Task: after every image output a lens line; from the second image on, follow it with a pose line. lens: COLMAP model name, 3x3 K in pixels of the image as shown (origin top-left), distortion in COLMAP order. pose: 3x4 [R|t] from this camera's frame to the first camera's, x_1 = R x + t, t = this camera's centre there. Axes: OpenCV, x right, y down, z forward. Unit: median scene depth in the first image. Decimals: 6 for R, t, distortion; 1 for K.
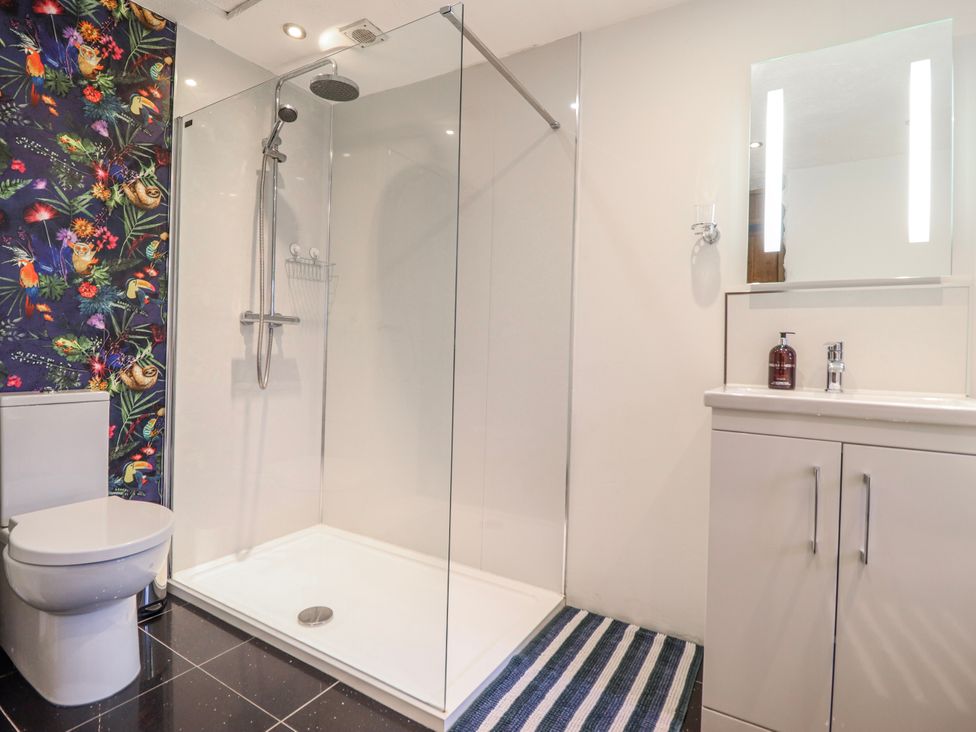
lens RADIAL K [[500.9, 0, 487.1], [0, 500.9, 359.3], [0, 0, 1]] dist [-0.022263, -0.004821]
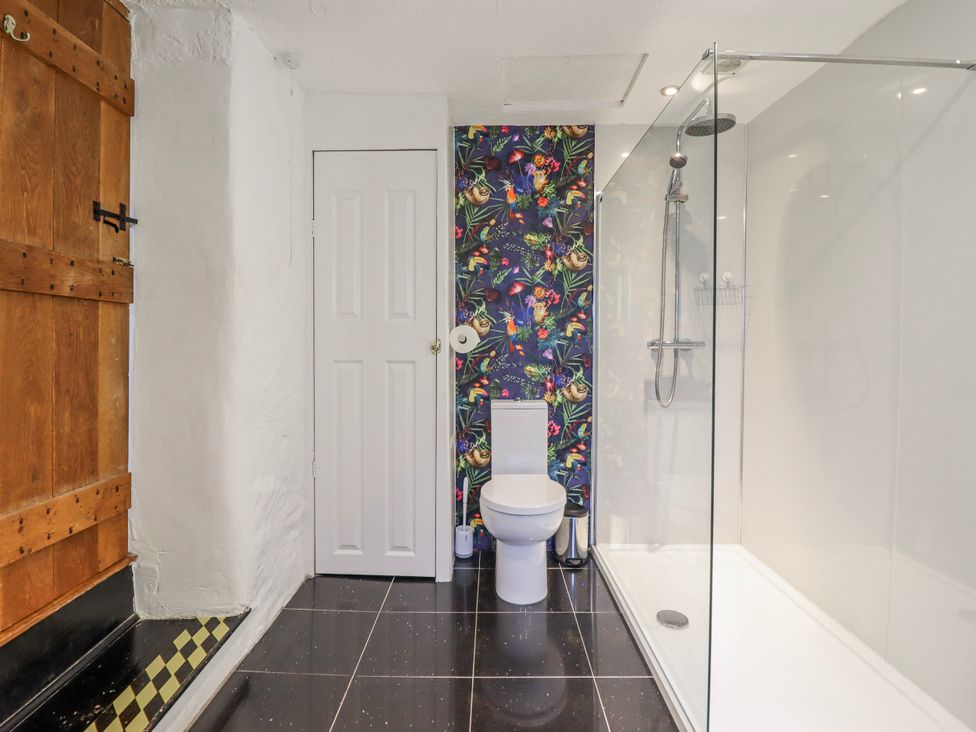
lens RADIAL K [[500.9, 0, 485.3], [0, 500.9, 357.2], [0, 0, 1]] dist [-0.022263, -0.004821]
pose [[0.507344, -0.000364, -0.861744, 0.389891], [-0.003259, 0.999992, -0.002341, -0.061599], [0.861738, 0.003996, 0.507339, 0.075102]]
